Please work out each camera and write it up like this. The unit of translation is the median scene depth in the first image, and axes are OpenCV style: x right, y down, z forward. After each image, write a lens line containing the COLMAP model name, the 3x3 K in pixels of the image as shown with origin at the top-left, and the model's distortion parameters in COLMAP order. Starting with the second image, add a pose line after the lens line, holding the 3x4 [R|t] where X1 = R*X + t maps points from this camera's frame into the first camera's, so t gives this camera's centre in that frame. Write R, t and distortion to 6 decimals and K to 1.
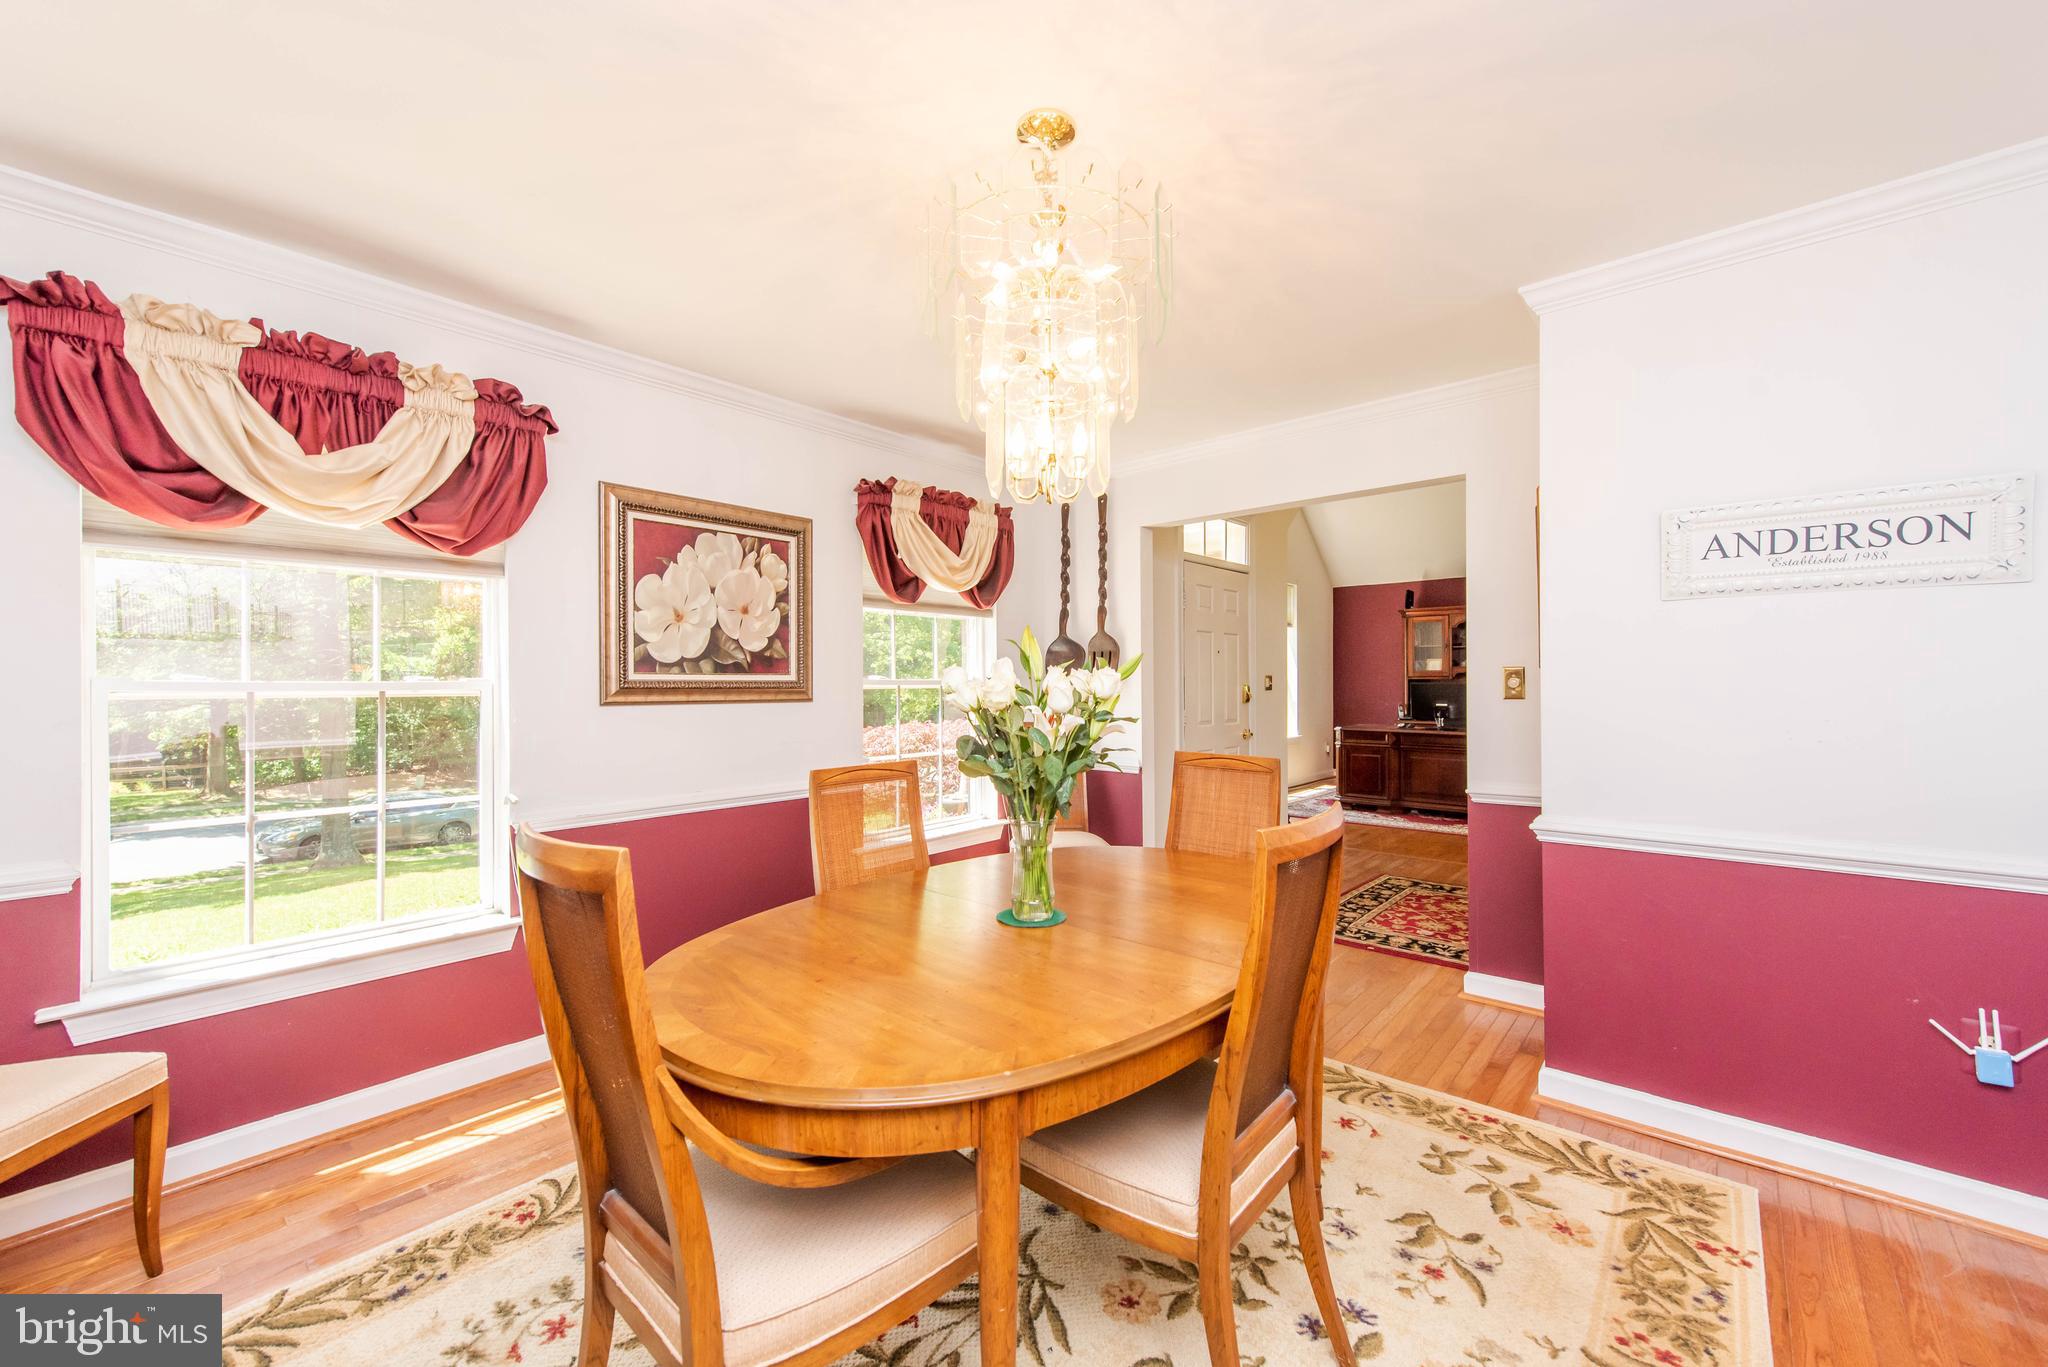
lens RADIAL K [[806.7, 0, 1034.1], [0, 806.7, 680.3], [0, 0, 1]] dist [0.013297, -0.000758]
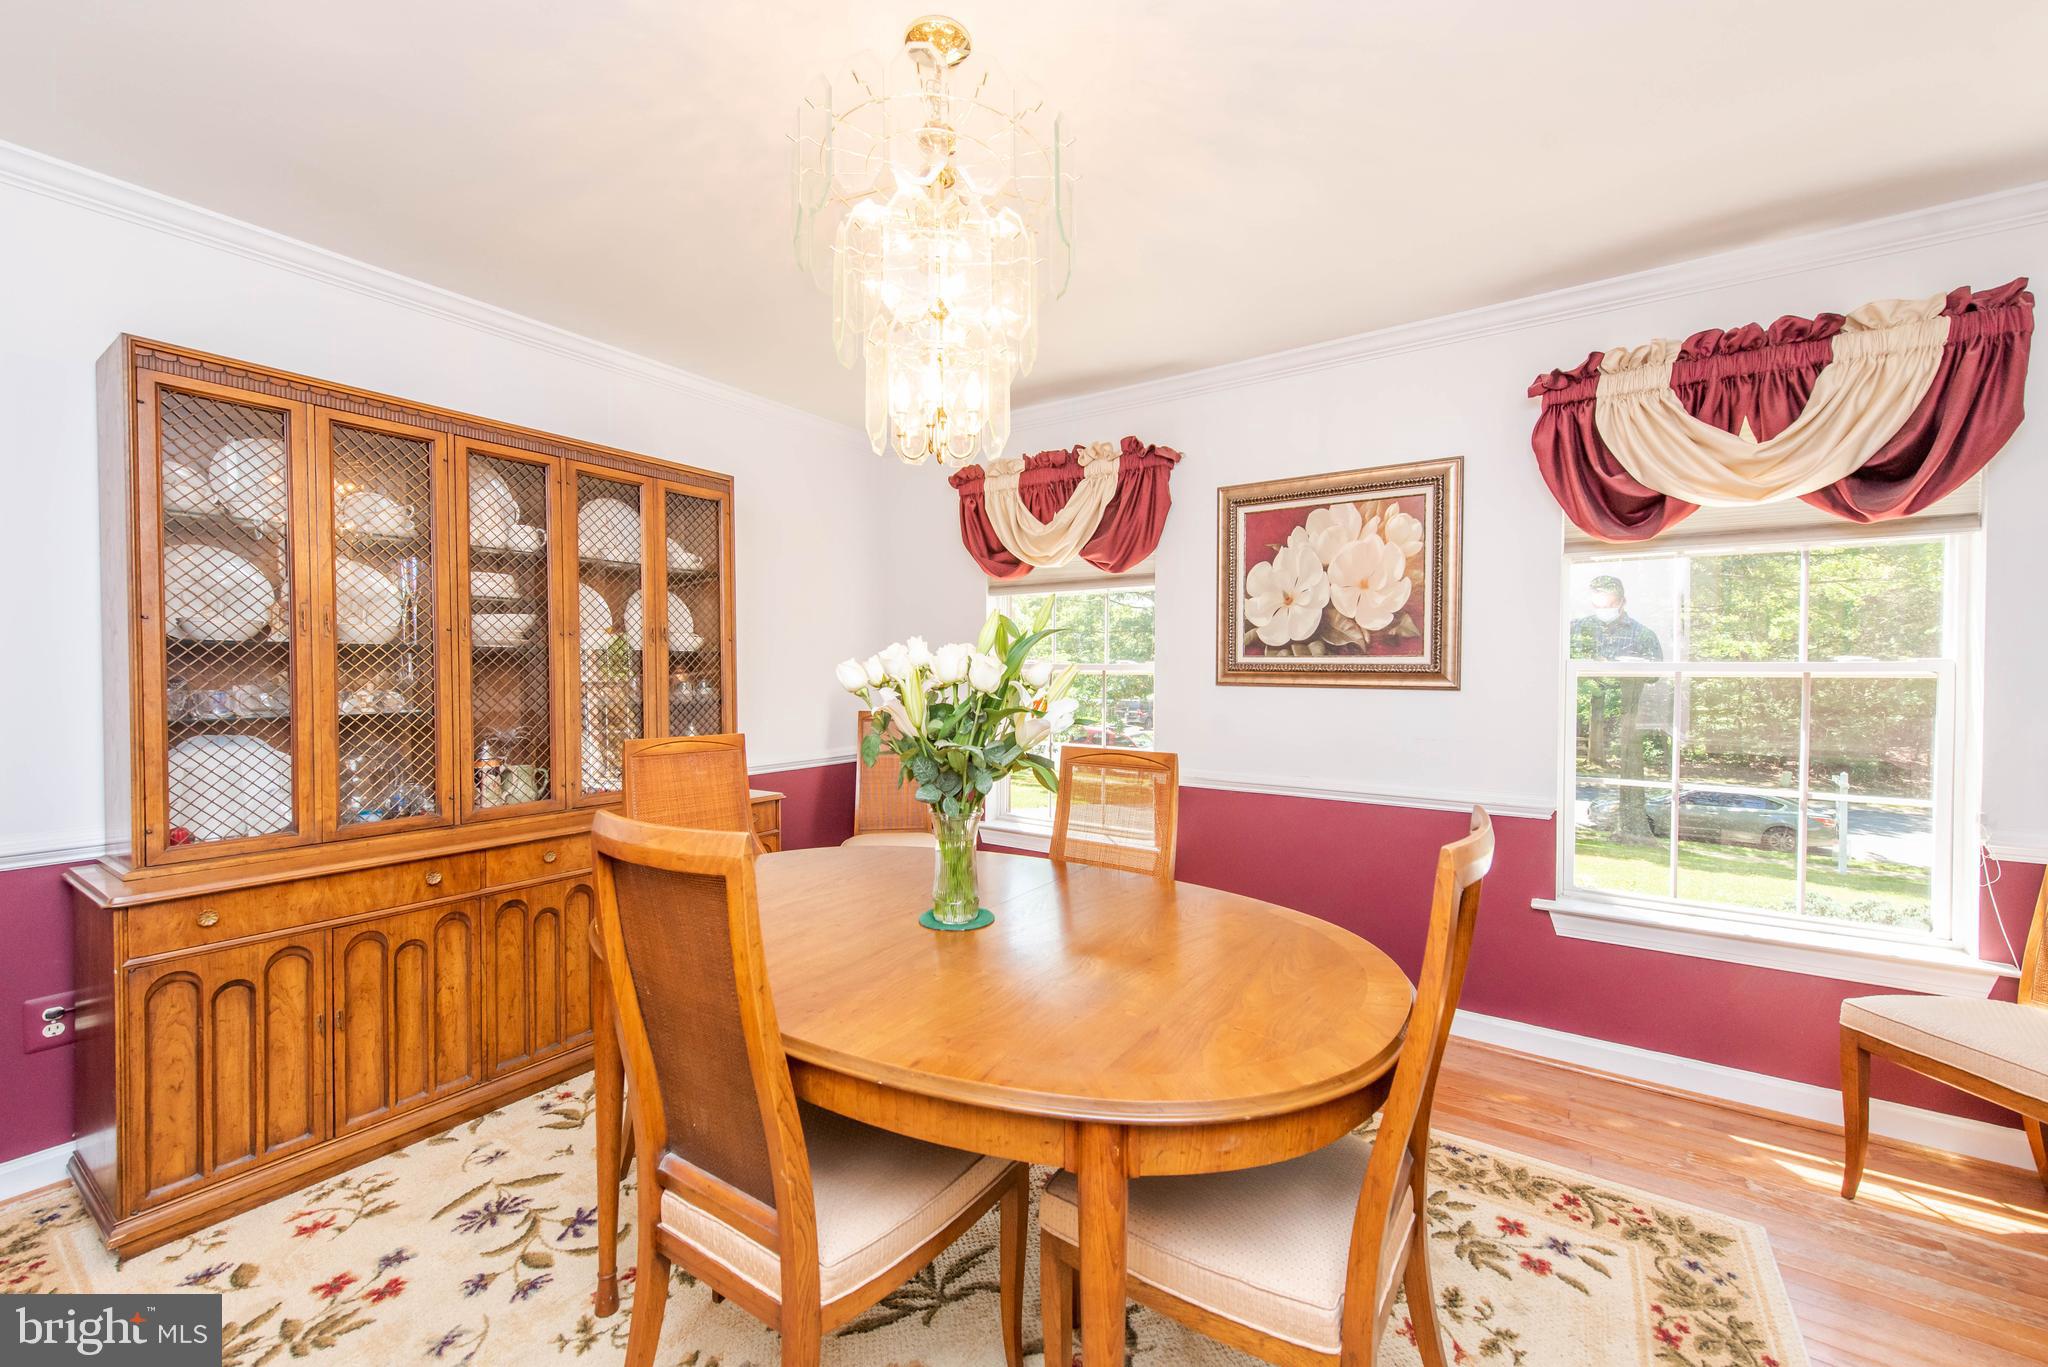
lens RADIAL K [[806.7, 0, 1031.2], [0, 806.7, 681.8], [0, 0, 1]] dist [0.013297, -0.000758]
pose [[0.107975, 0.020284, -0.993947, 0.515697], [-0.003347, 0.999794, 0.020040, 0.004329], [0.994148, 0.001163, 0.108020, 0.559503]]
